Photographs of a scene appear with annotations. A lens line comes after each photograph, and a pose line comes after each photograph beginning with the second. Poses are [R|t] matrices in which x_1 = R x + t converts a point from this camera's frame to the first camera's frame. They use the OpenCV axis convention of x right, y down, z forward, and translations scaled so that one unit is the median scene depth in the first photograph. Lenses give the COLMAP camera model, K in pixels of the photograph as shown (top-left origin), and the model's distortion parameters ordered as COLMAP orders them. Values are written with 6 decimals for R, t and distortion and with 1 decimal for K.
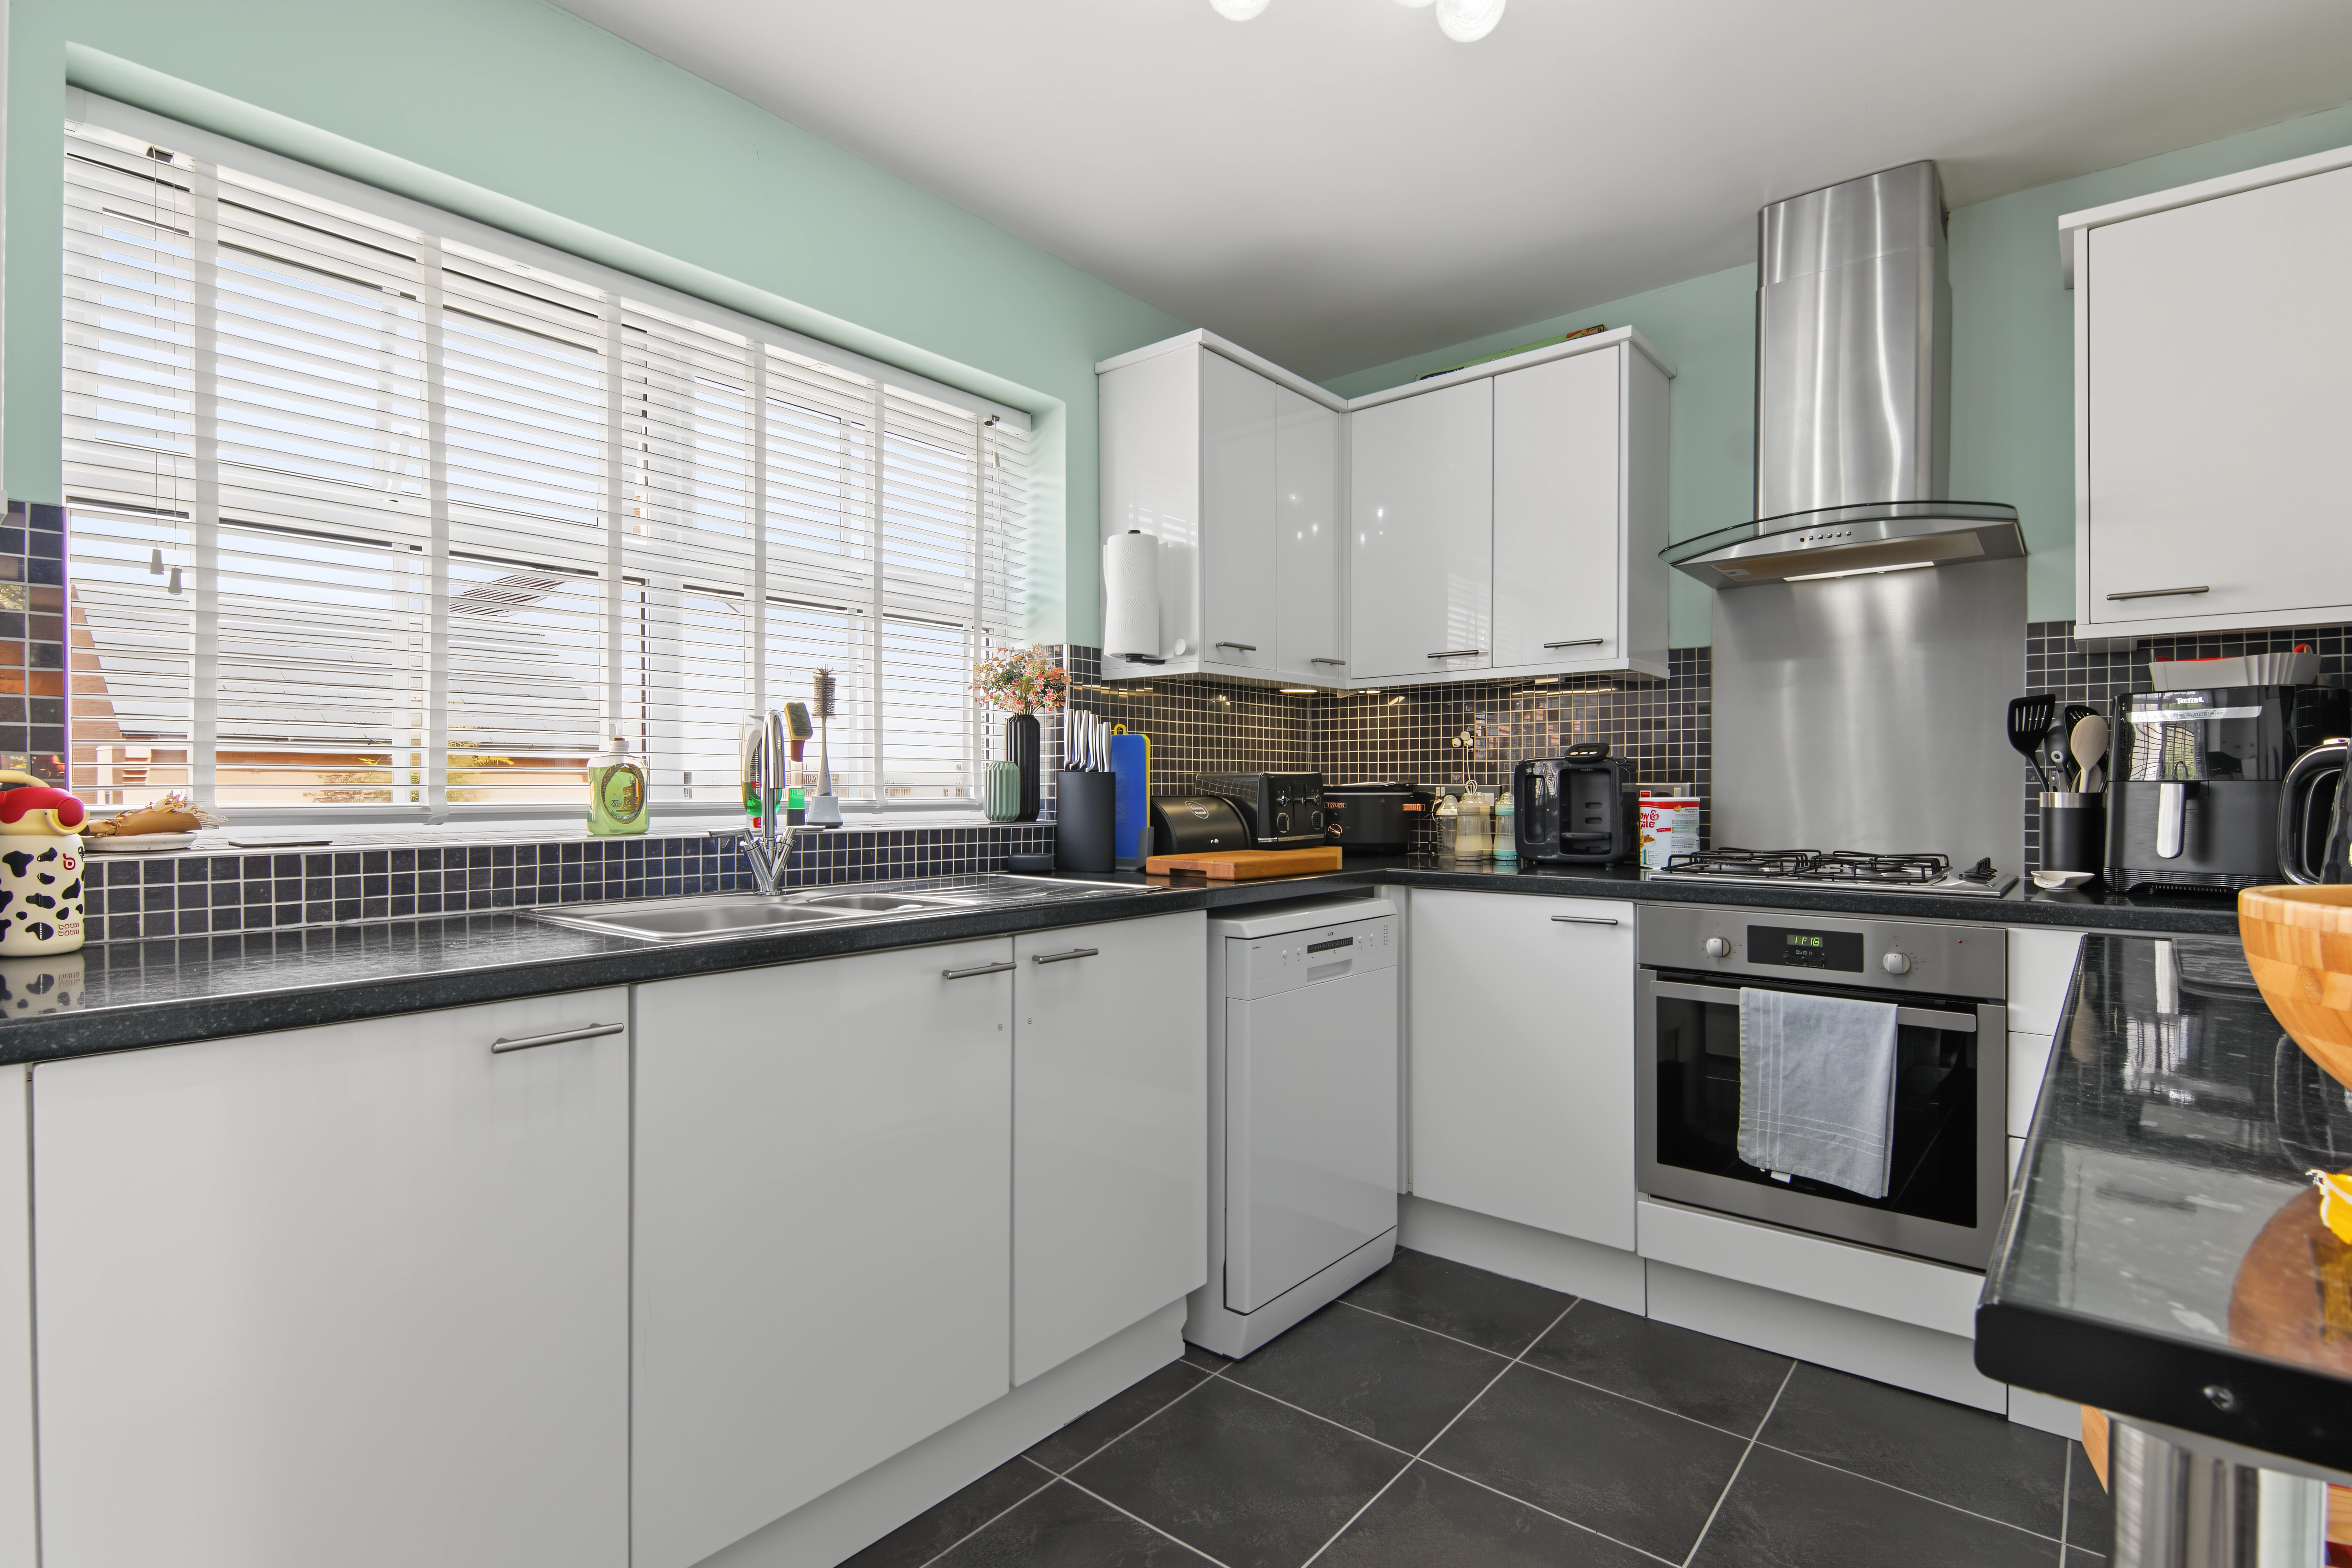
lens RADIAL K [[1183.0, 0, 1194.8], [0, 1183.0, 792.8], [0, 0, 1]] dist [0.003537, -0.003629]
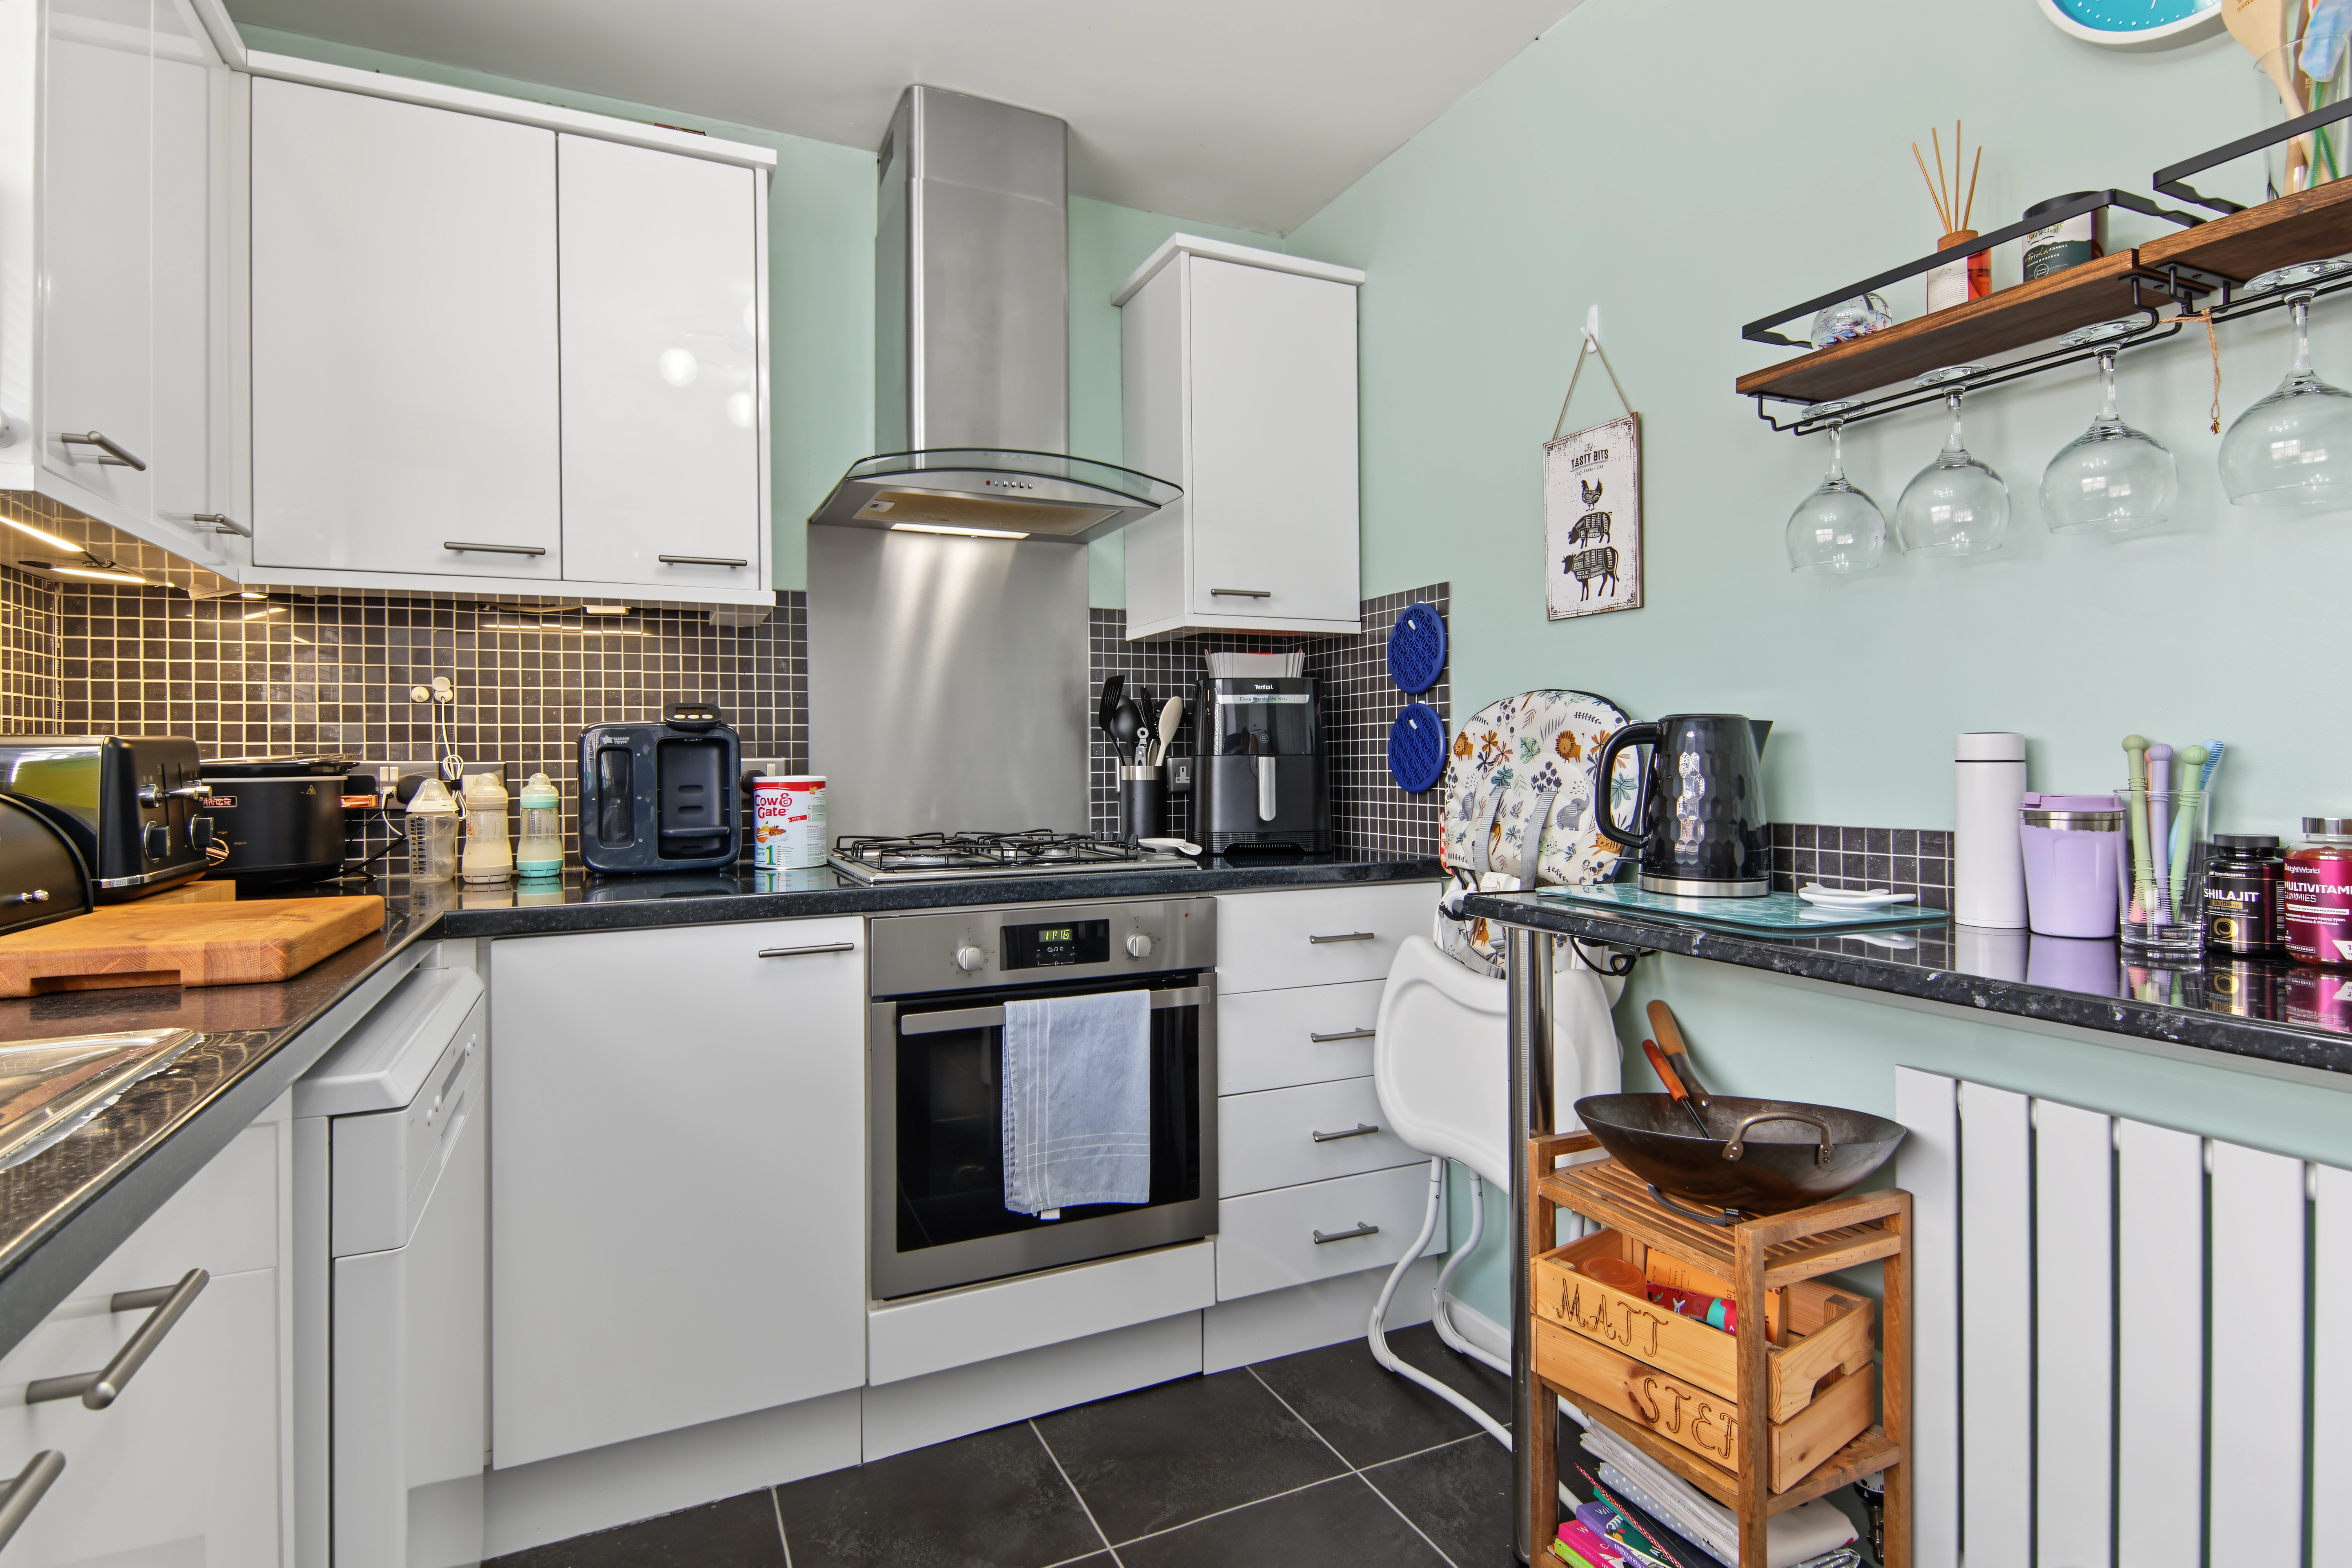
lens RADIAL K [[1183.0, 0, 1213.9], [0, 1183.0, 755.1], [0, 0, 1]] dist [0.003537, -0.003629]
pose [[0.427741, 0.003724, 0.903894, -0.213496], [0.011916, 0.999881, -0.009759, 0.000789], [-0.903823, 0.014946, 0.427646, 0.478649]]
